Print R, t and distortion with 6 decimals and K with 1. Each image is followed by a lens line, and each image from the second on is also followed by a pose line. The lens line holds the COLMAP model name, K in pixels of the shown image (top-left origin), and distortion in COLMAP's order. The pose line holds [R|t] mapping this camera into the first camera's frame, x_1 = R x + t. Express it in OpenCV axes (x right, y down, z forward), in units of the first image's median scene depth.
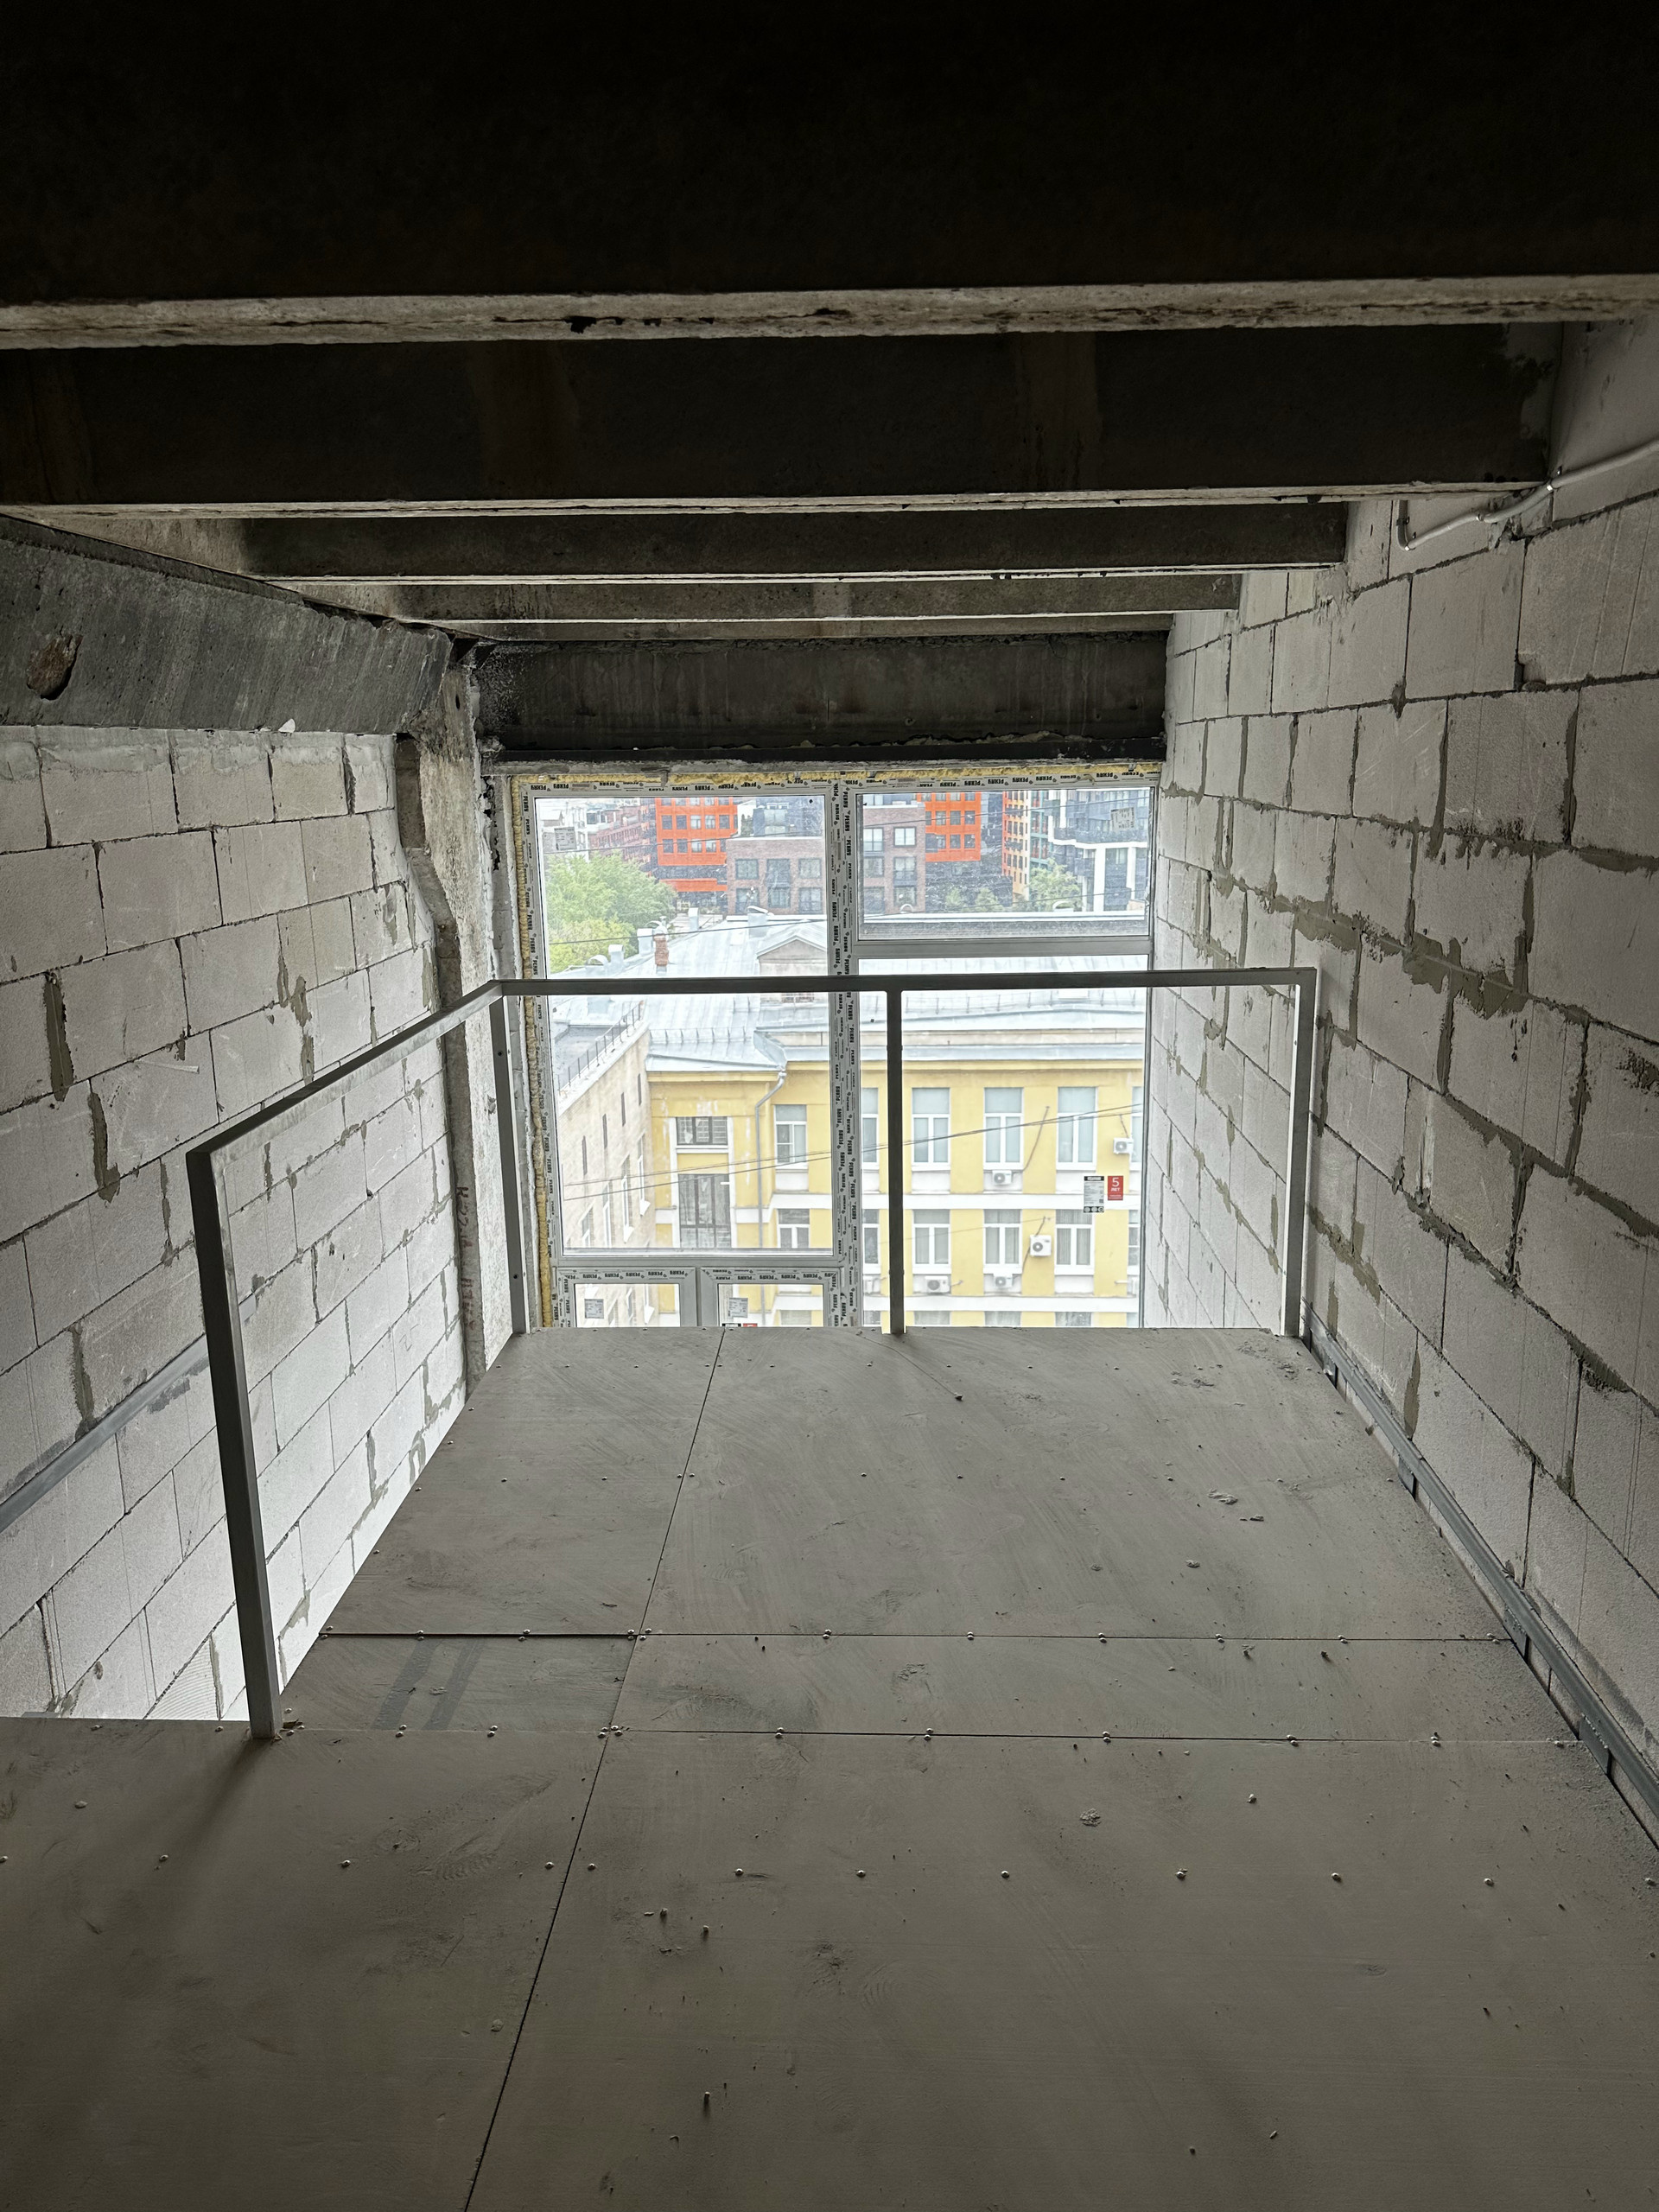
lens RADIAL K [[1549.3, 0, 822.6], [0, 1549.3, 1110.9], [0, 0, 1]] dist [0.158934, -0.310353]
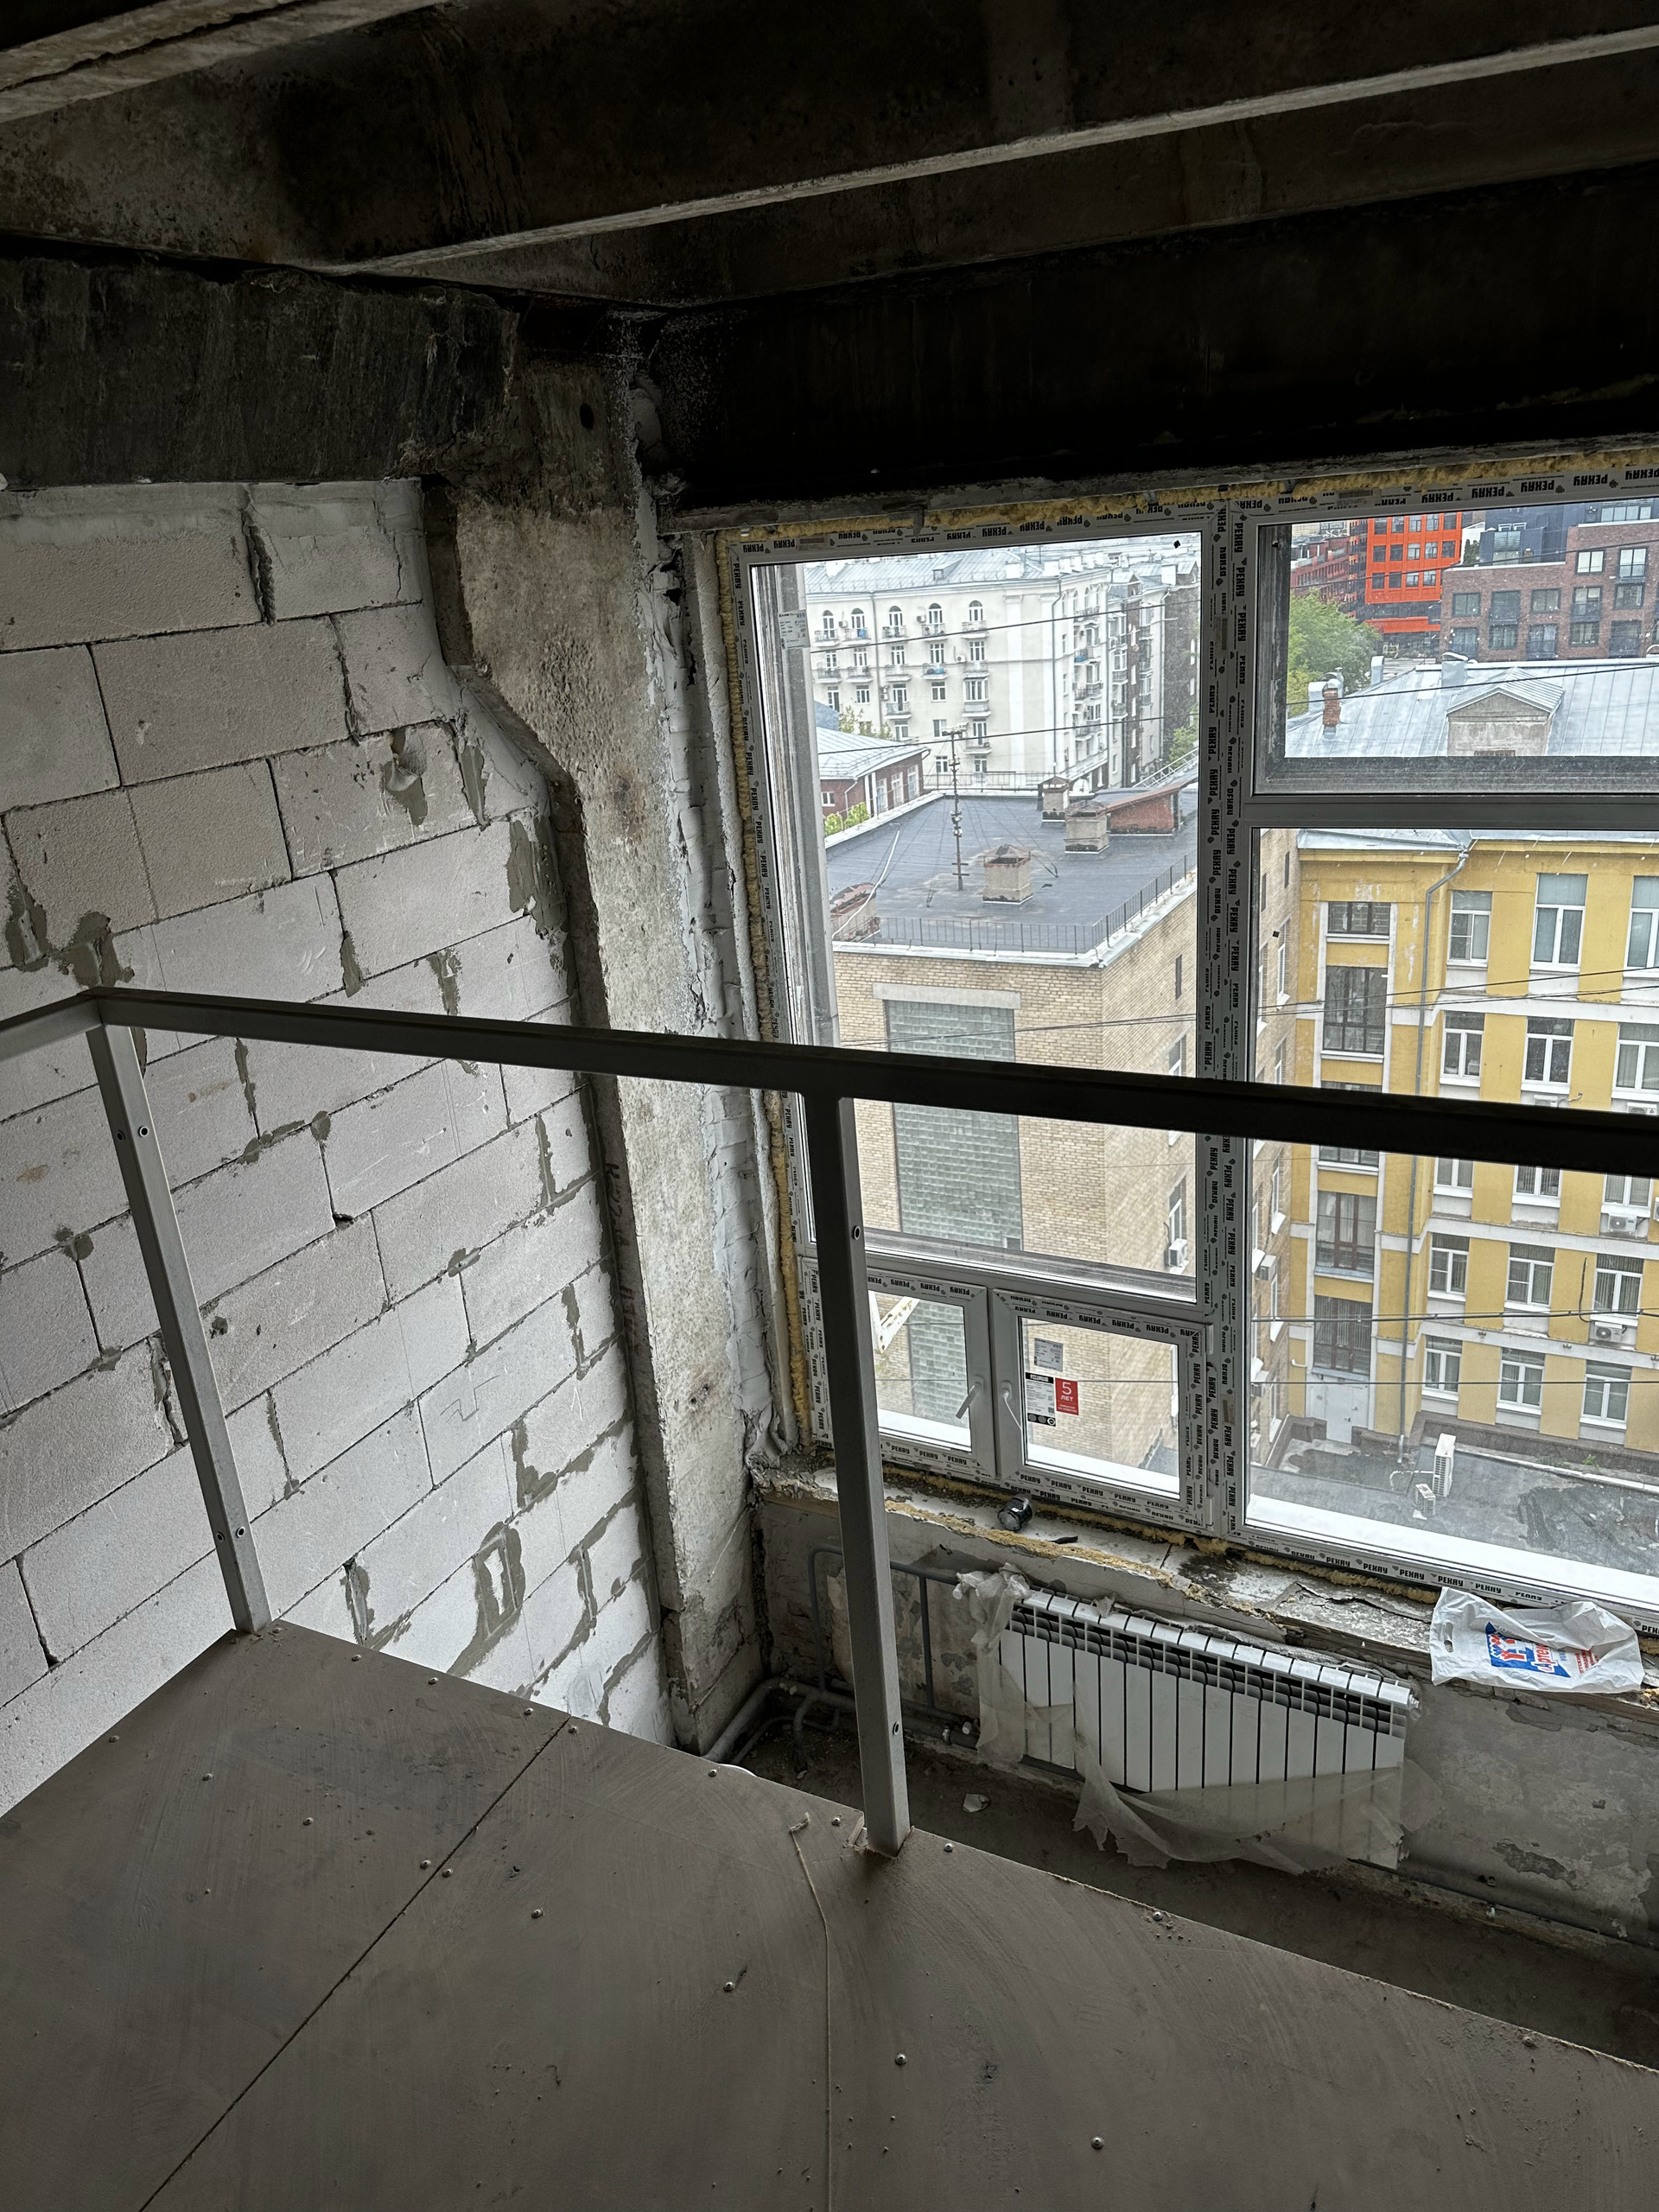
lens RADIAL K [[1567.0, 0, 788.6], [0, 1567.0, 1112.1], [0, 0, 1]] dist [0.171350, -0.335170]
pose [[0.907537, 0.092139, -0.409740, 0.178341], [-0.031325, 0.987770, 0.152740, -0.119032], [0.418802, -0.125782, 0.899324, 0.589989]]
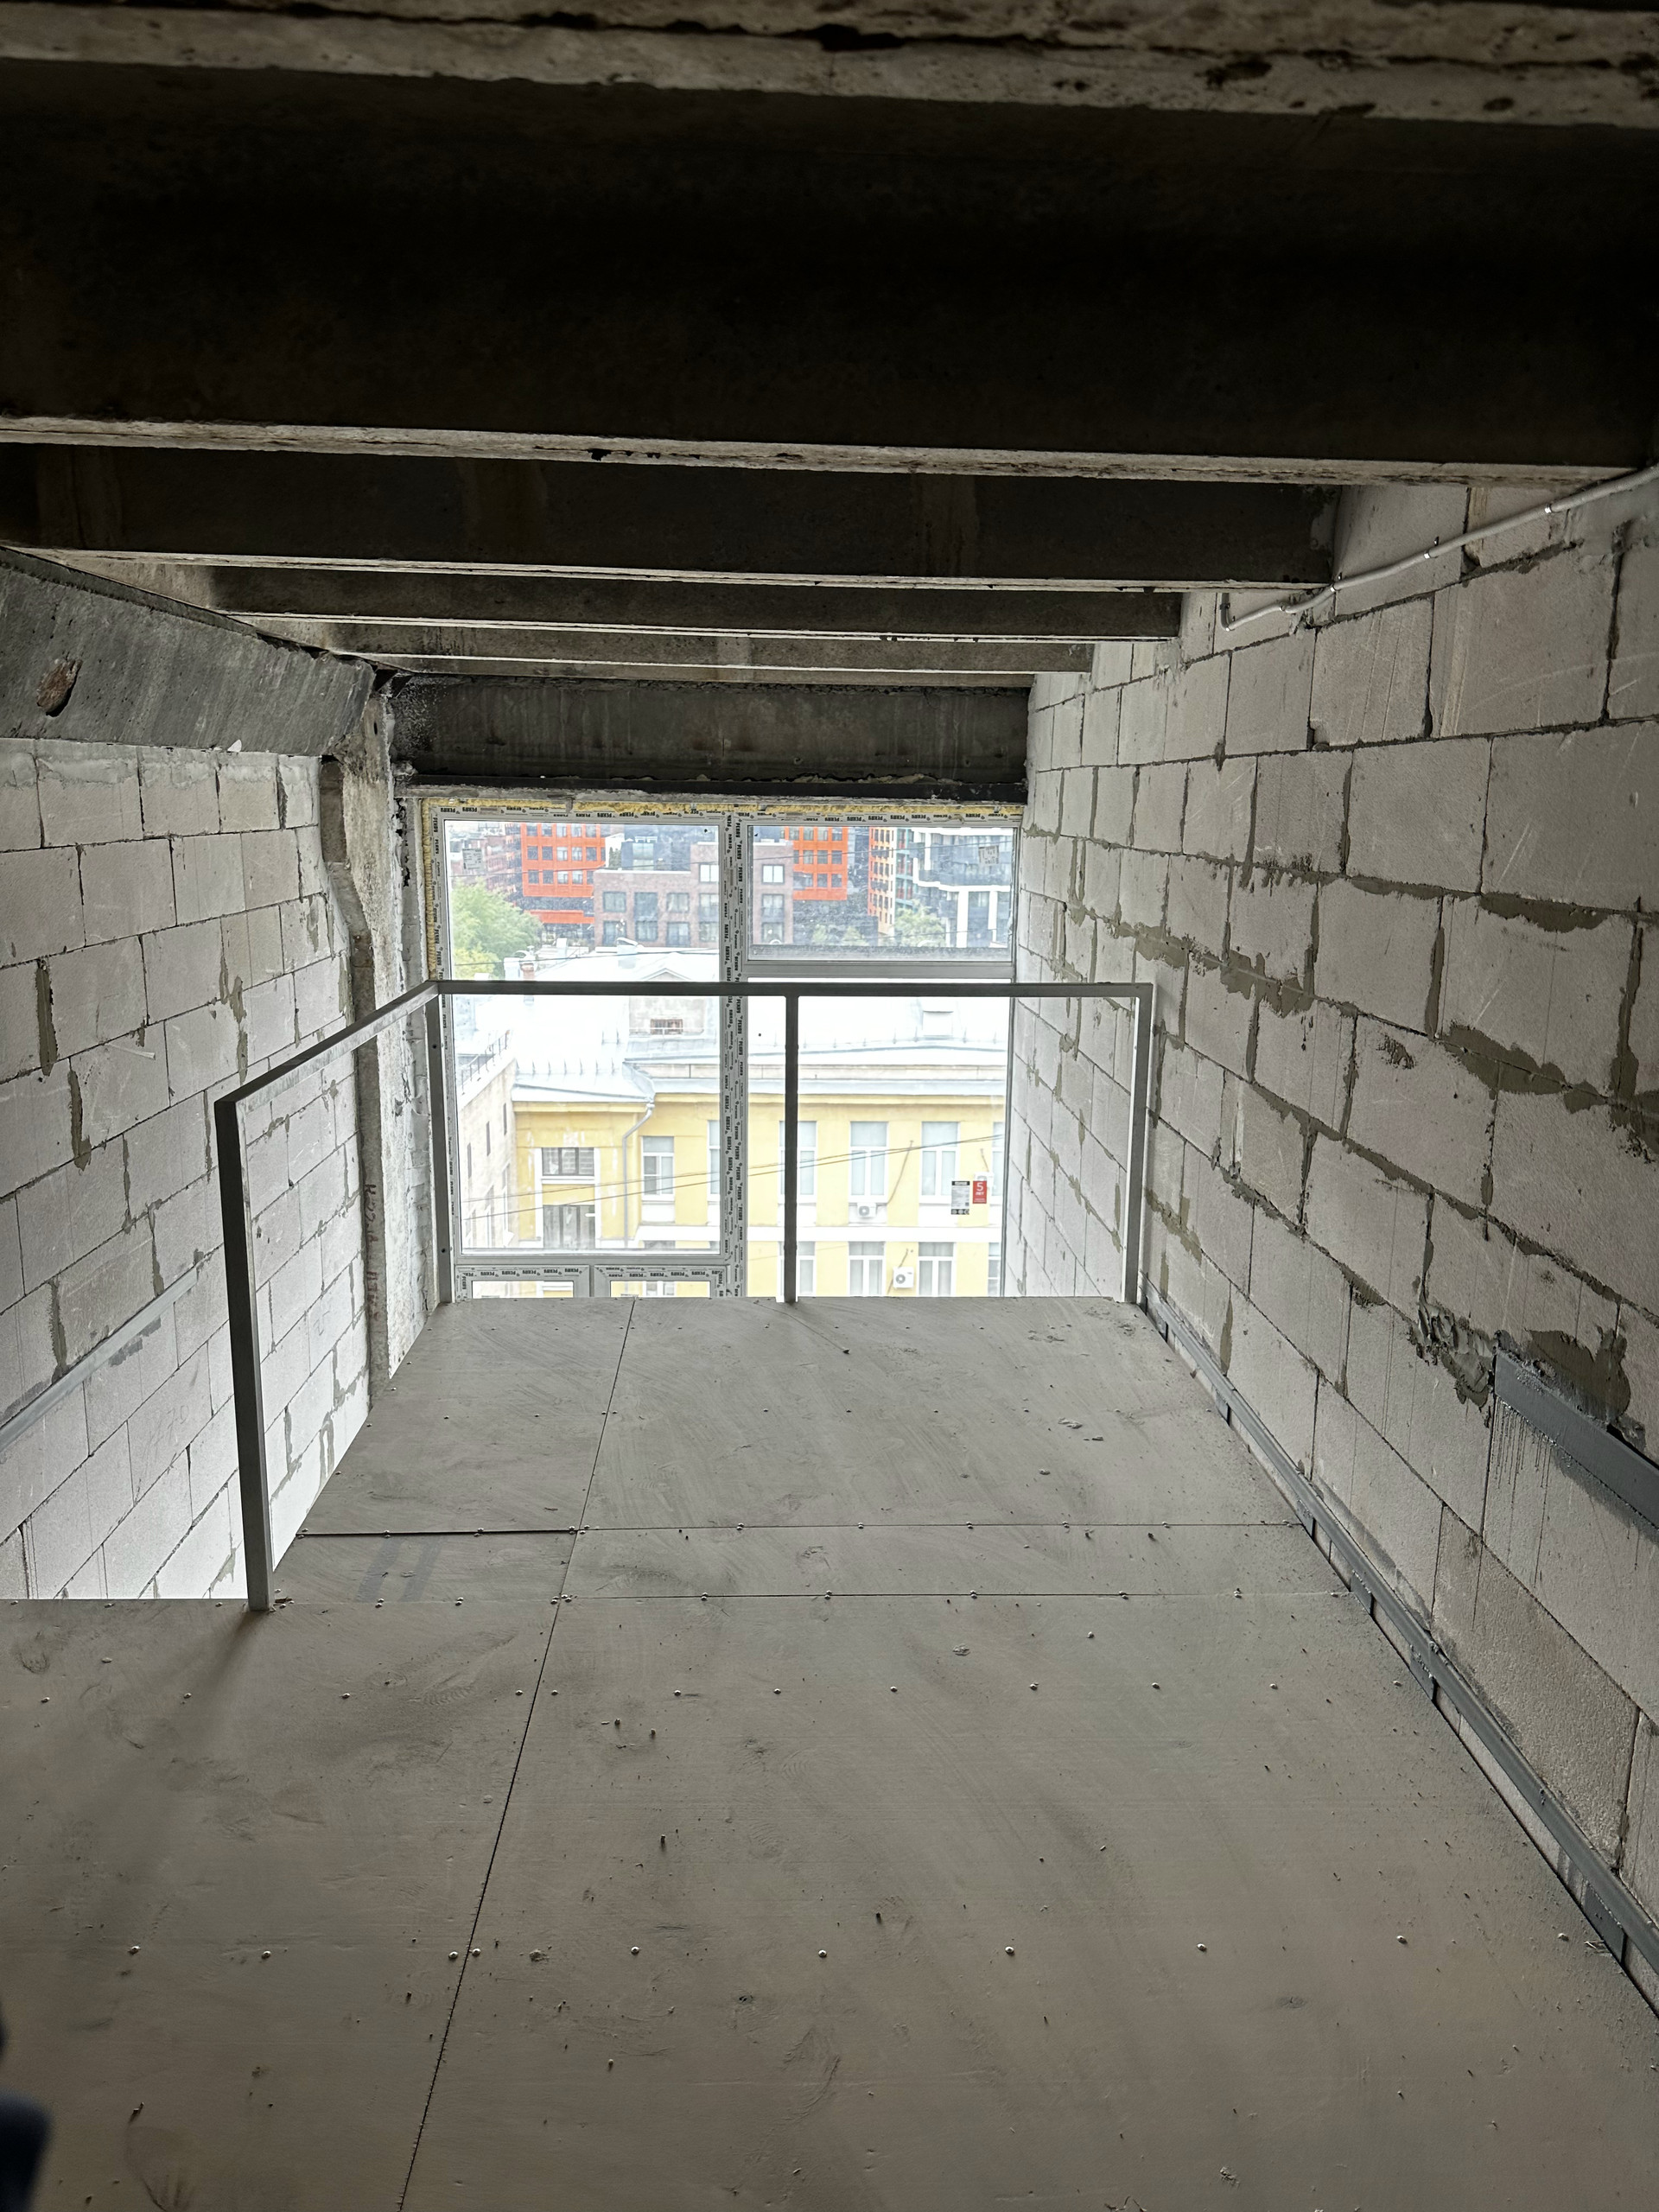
lens RADIAL K [[1542.8, 0, 821.6], [0, 1542.8, 1116.7], [0, 0, 1]] dist [0.159980, -0.320634]
pose [[0.996227, 0.011916, 0.085968, -0.025799], [-0.010293, 0.999761, -0.019294, 0.029325], [-0.086177, 0.018336, 0.996111, -0.113503]]
